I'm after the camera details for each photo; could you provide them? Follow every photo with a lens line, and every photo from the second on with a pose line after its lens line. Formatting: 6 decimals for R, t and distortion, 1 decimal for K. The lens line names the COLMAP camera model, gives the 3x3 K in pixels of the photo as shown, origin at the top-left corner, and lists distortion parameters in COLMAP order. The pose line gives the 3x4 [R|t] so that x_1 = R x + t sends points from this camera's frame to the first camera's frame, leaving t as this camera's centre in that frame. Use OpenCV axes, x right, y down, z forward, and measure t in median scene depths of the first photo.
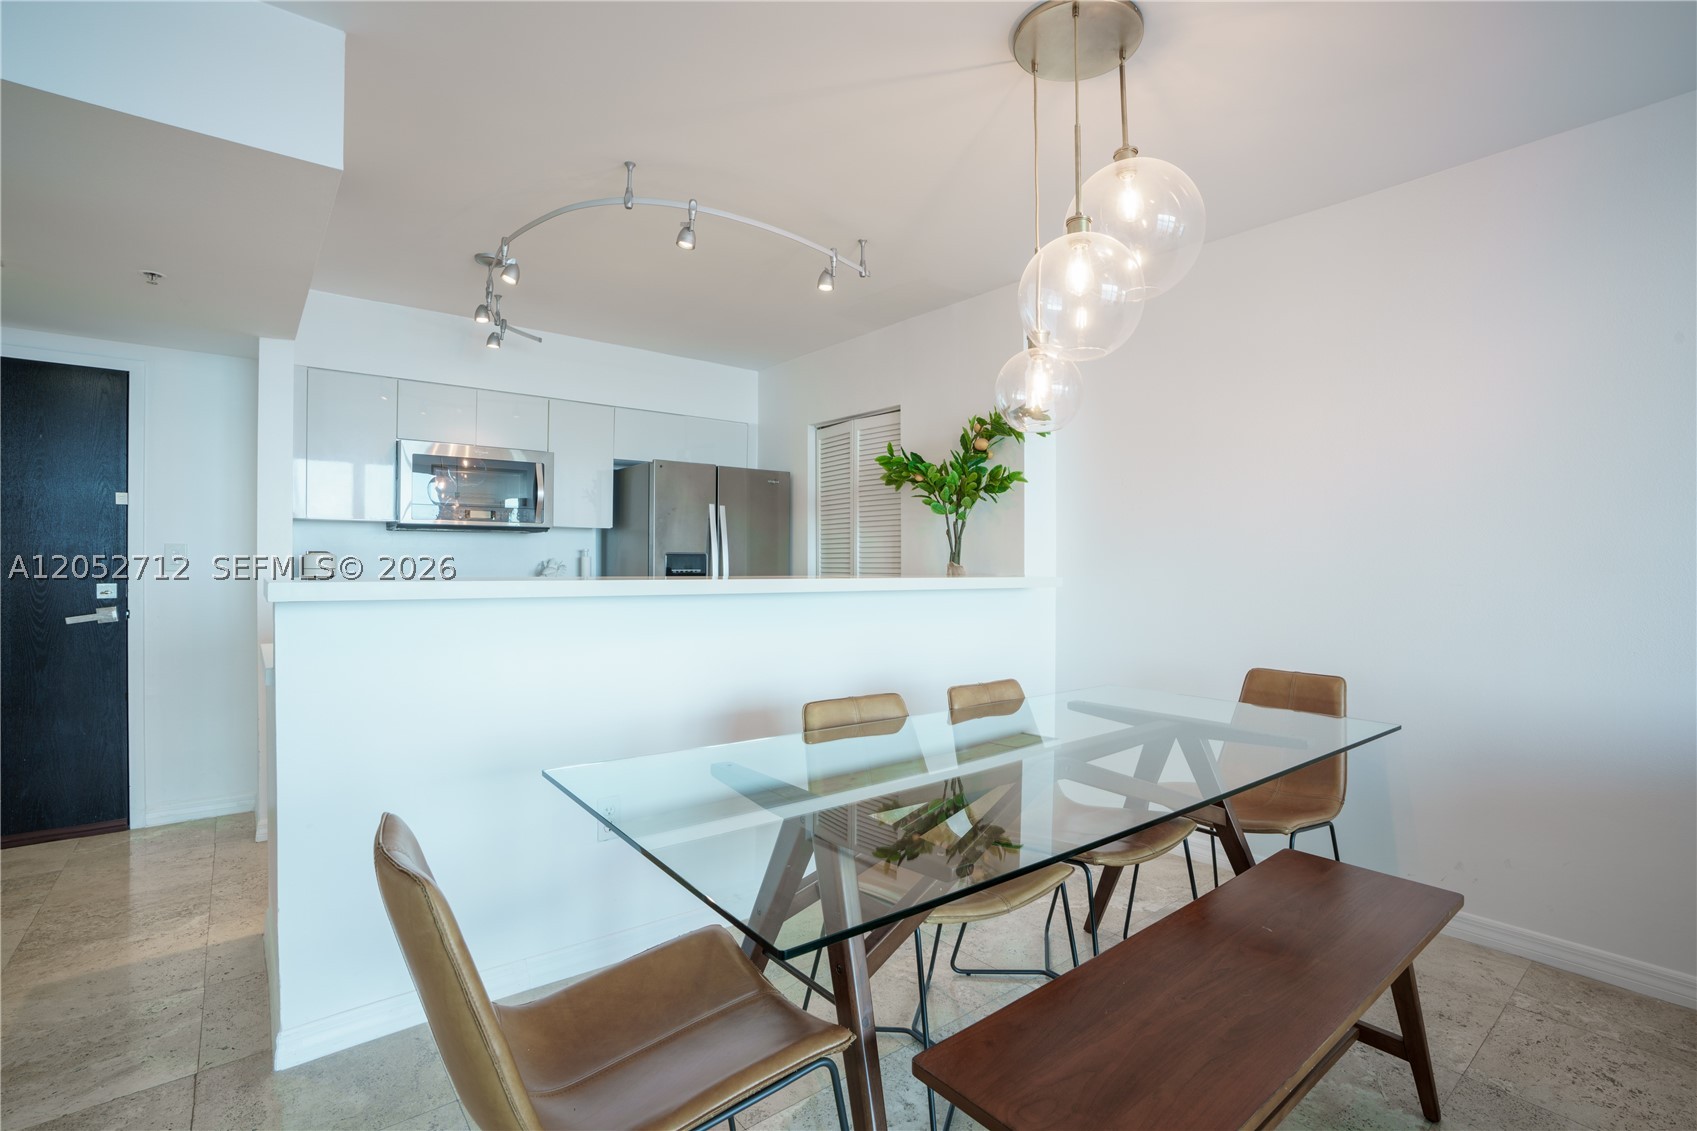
lens RADIAL K [[782.9, 0, 852.9], [0, 782.9, 562.0], [0, 0, 1]] dist [-0.069032, 0.027003]
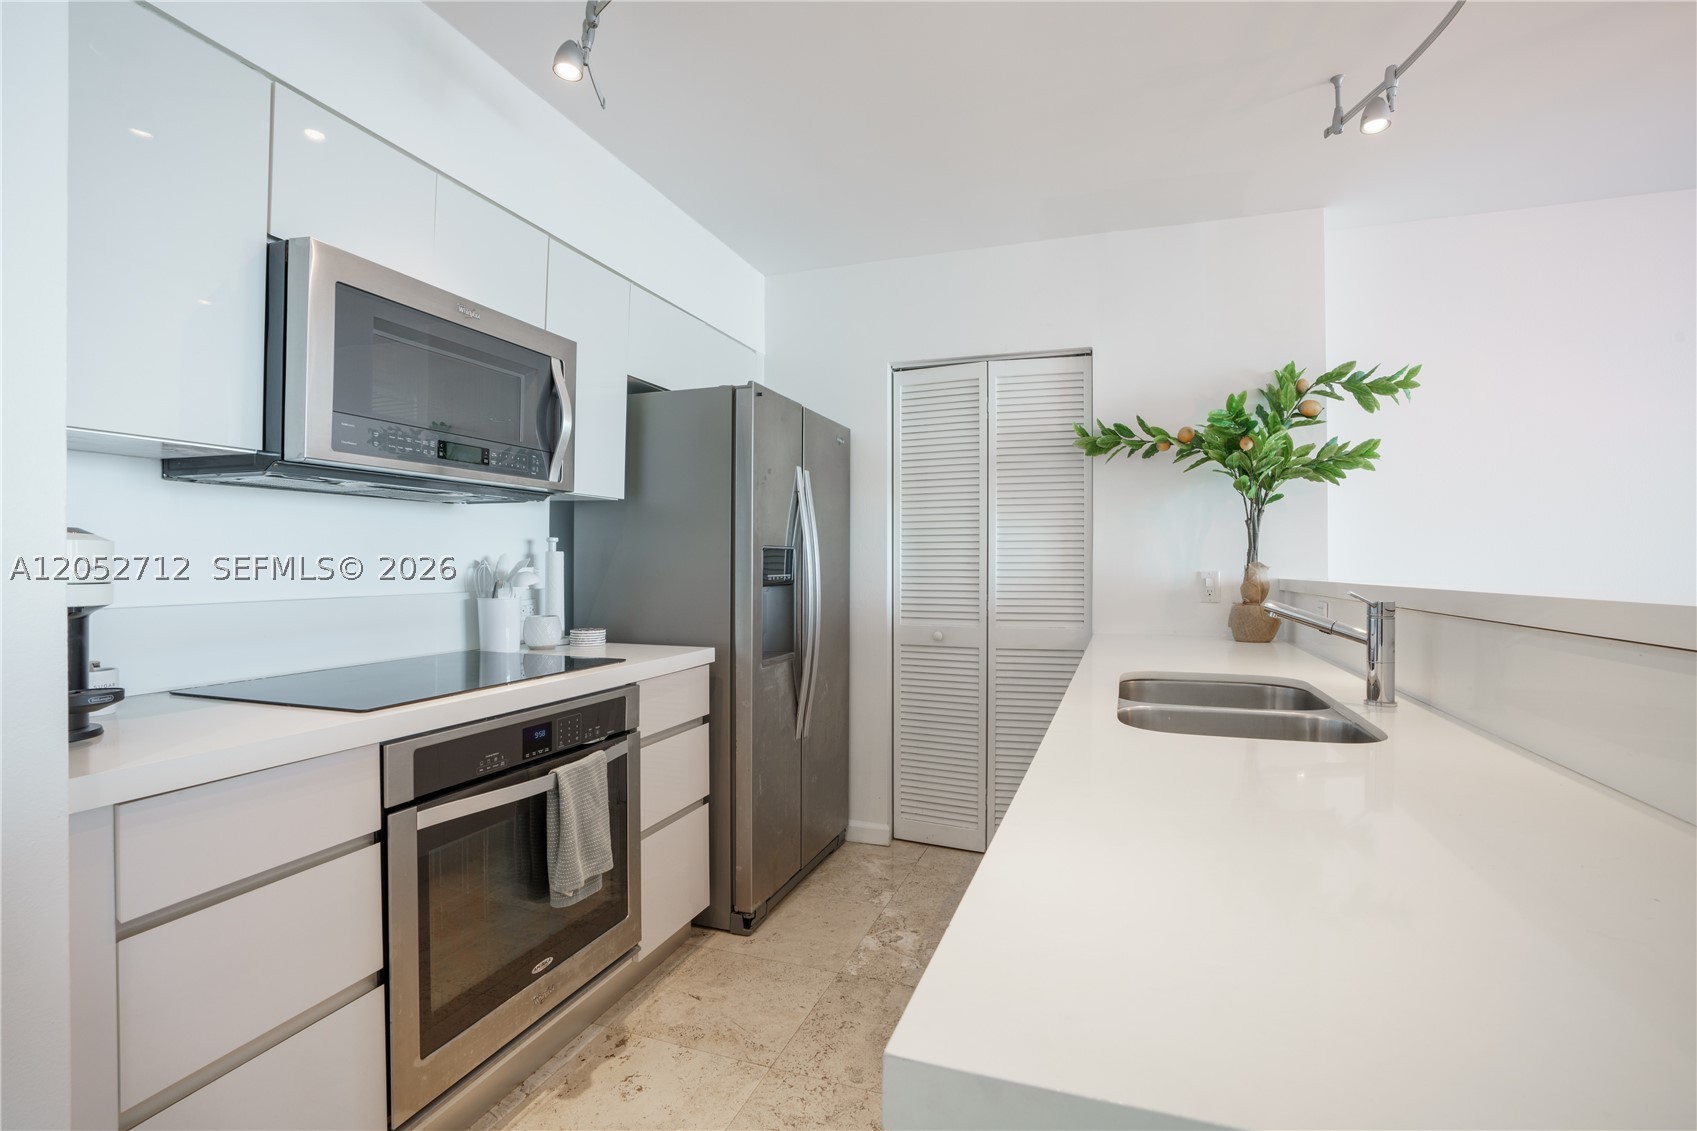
lens RADIAL K [[782.9, 0, 852.9], [0, 782.9, 562.0], [0, 0, 1]] dist [-0.069032, 0.027003]
pose [[0.850750, -0.000806, 0.525569, -0.604432], [0.002576, 0.999993, -0.002637, 0.002804], [-0.525564, 0.003597, 0.850747, 0.586463]]
